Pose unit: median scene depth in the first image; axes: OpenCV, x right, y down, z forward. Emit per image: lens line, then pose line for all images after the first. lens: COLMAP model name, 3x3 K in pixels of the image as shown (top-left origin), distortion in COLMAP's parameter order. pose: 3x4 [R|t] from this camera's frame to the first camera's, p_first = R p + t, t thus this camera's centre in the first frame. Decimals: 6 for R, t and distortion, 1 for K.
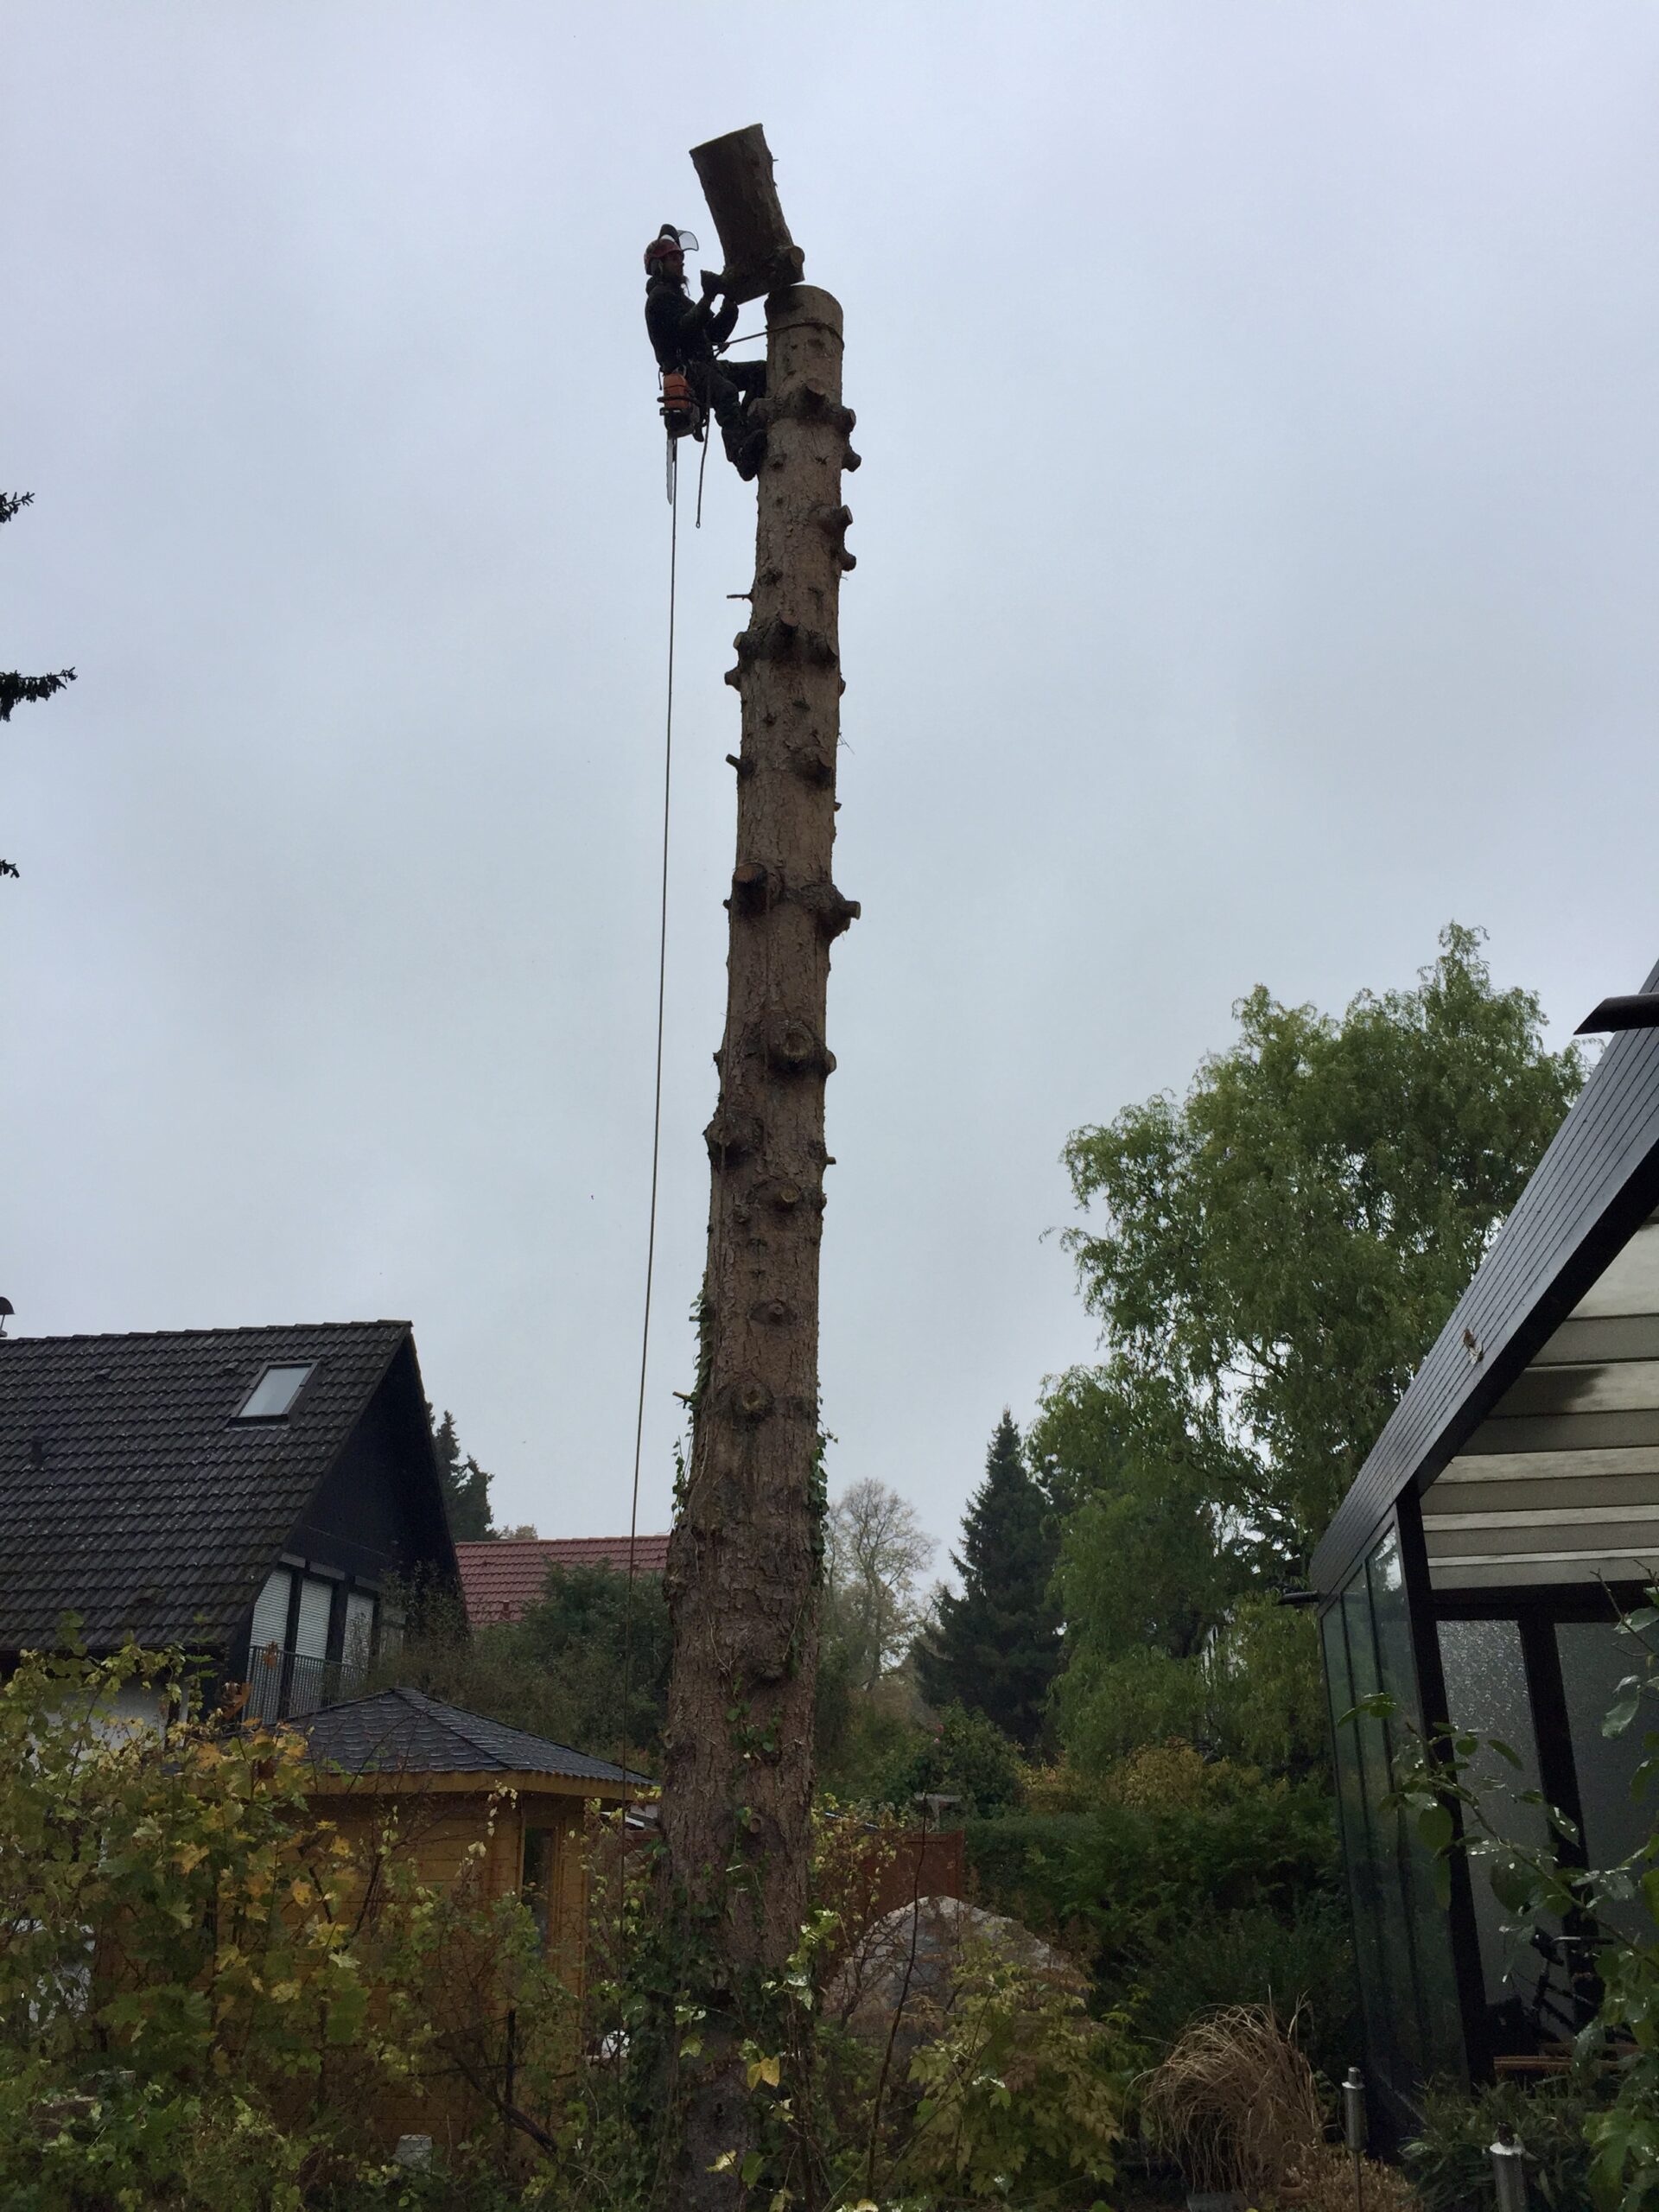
lens RADIAL K [[1844.0, 0, 829.5], [0, 1844.0, 1106.0], [0, 0, 1]] dist [-0.004094, 0.228977]
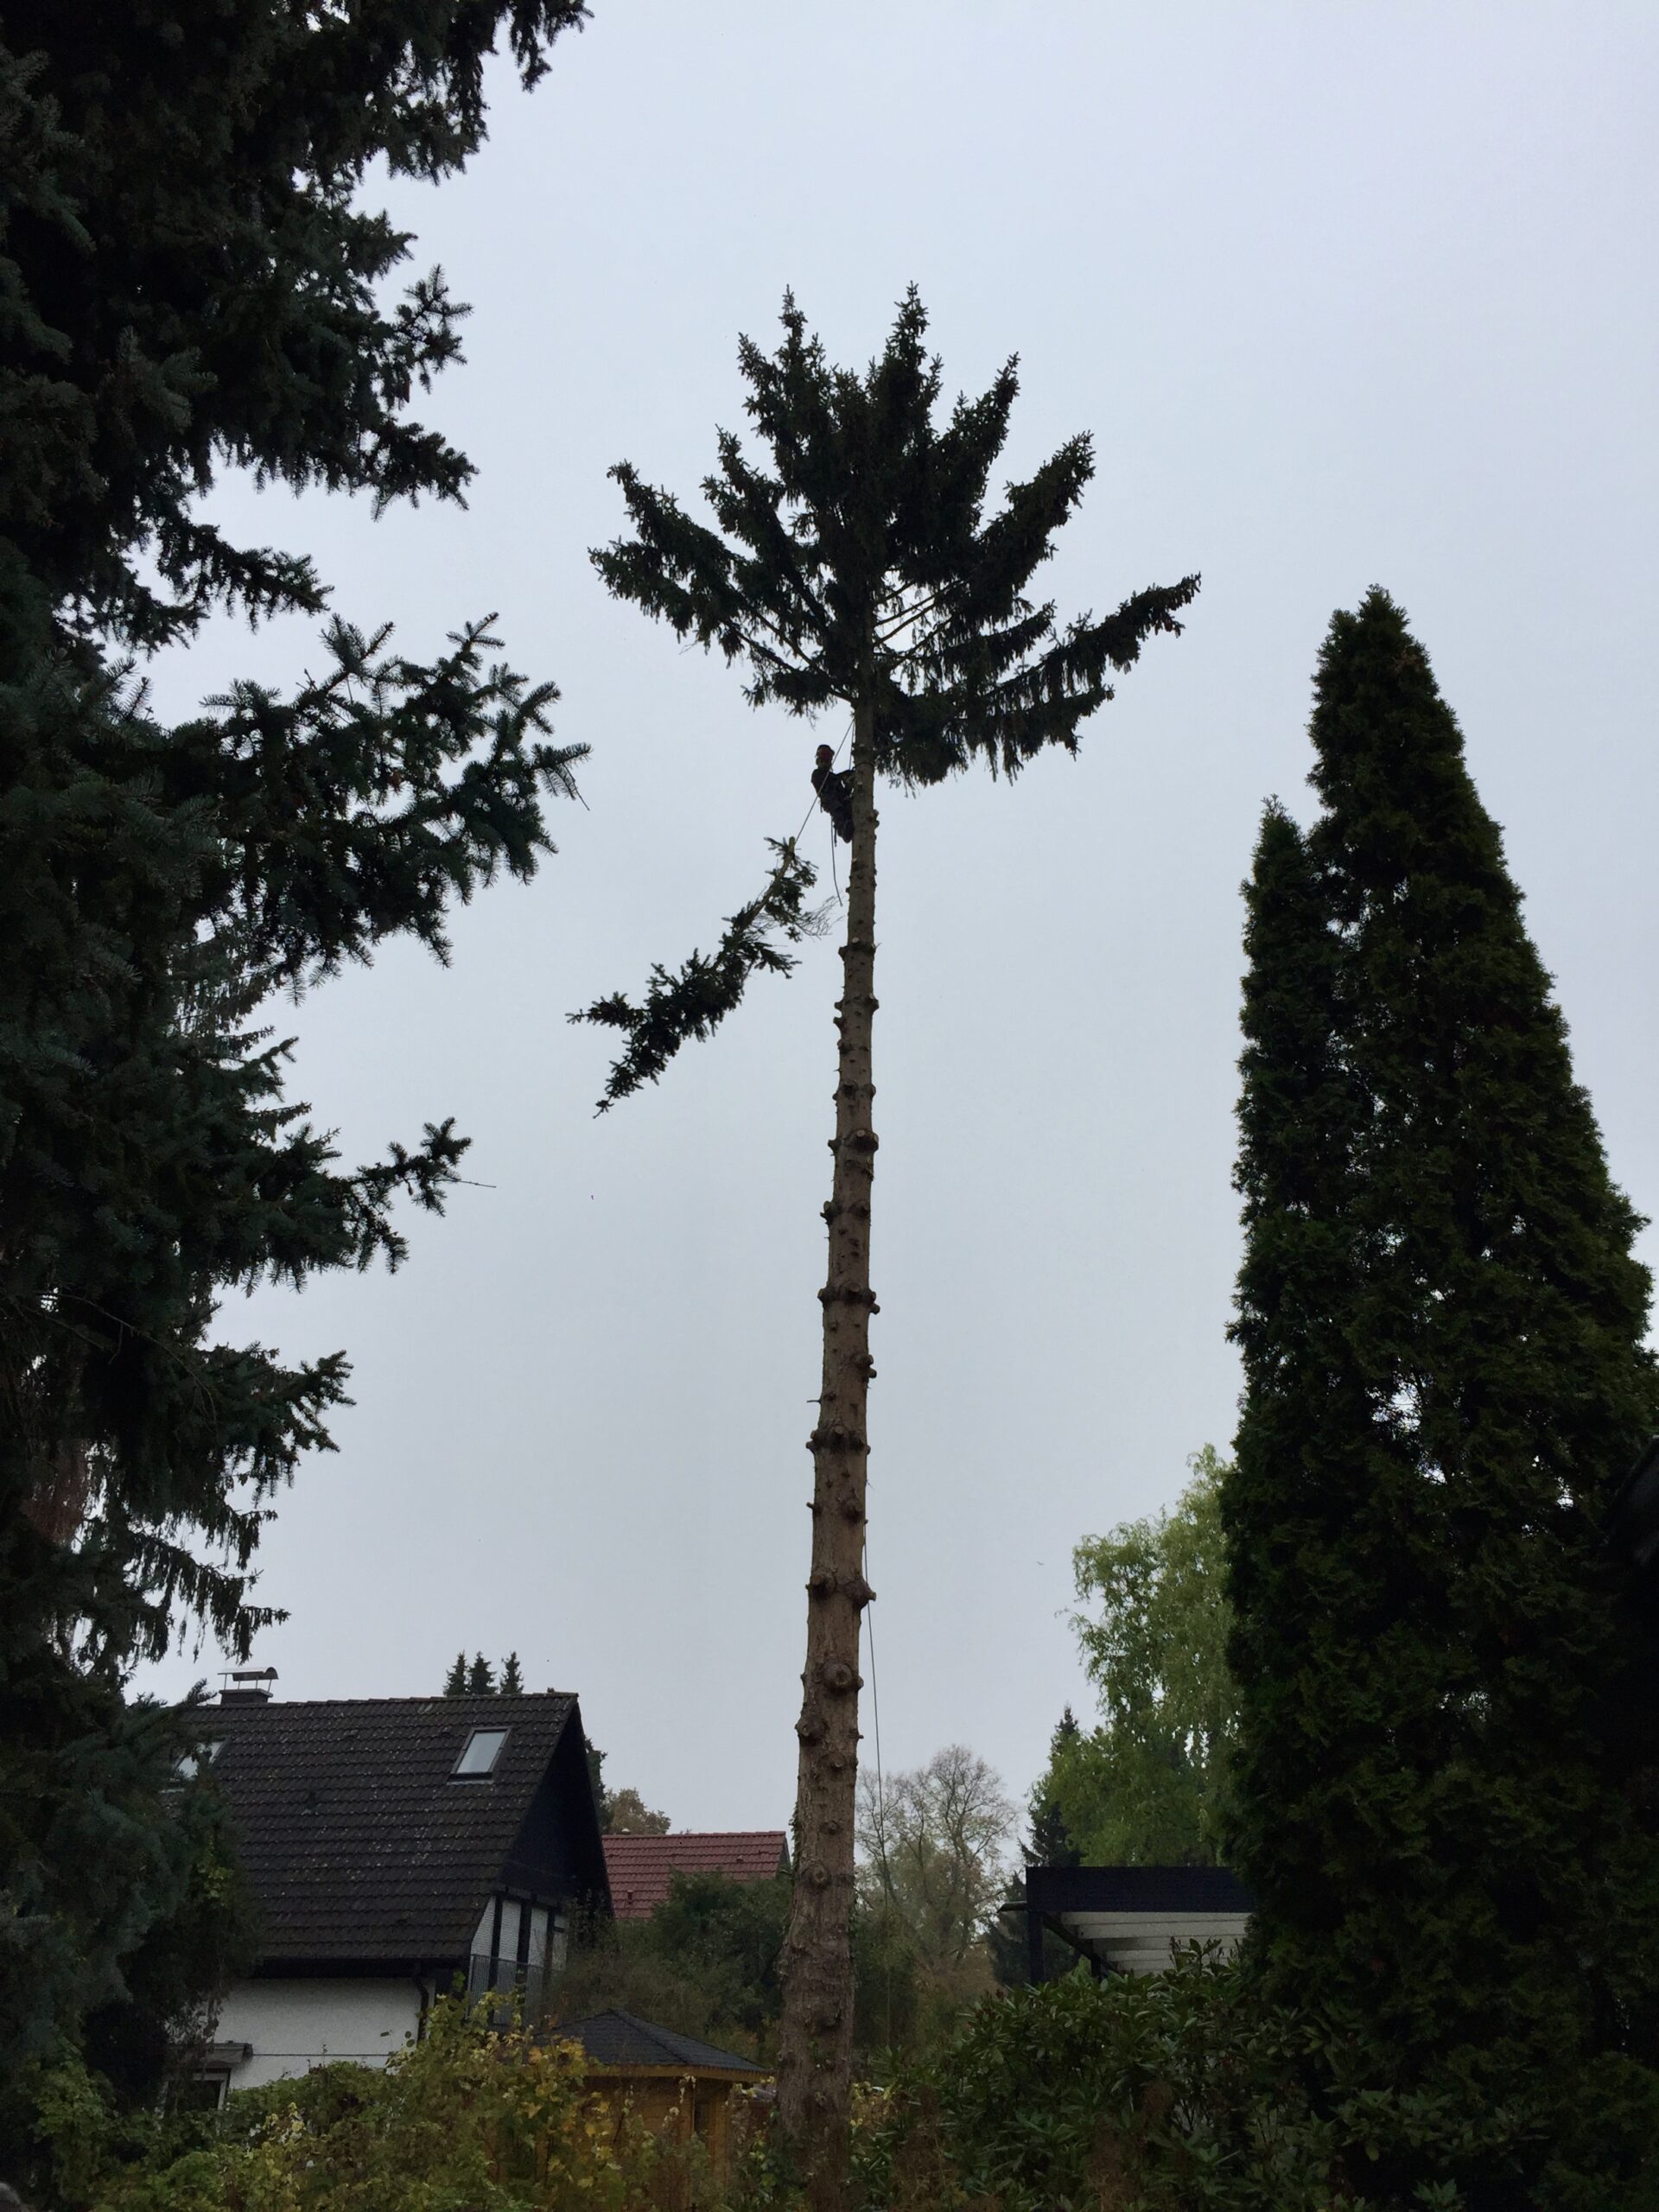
lens RADIAL K [[1922.2, 0, 820.0], [0, 1922.2, 1111.4], [0, 0, 1]] dist [0.057982, -0.011680]
pose [[0.998429, -0.011803, -0.054767, 0.065927], [0.006470, 0.995307, -0.096550, -0.369358], [0.055649, 0.096044, 0.993820, -0.934893]]
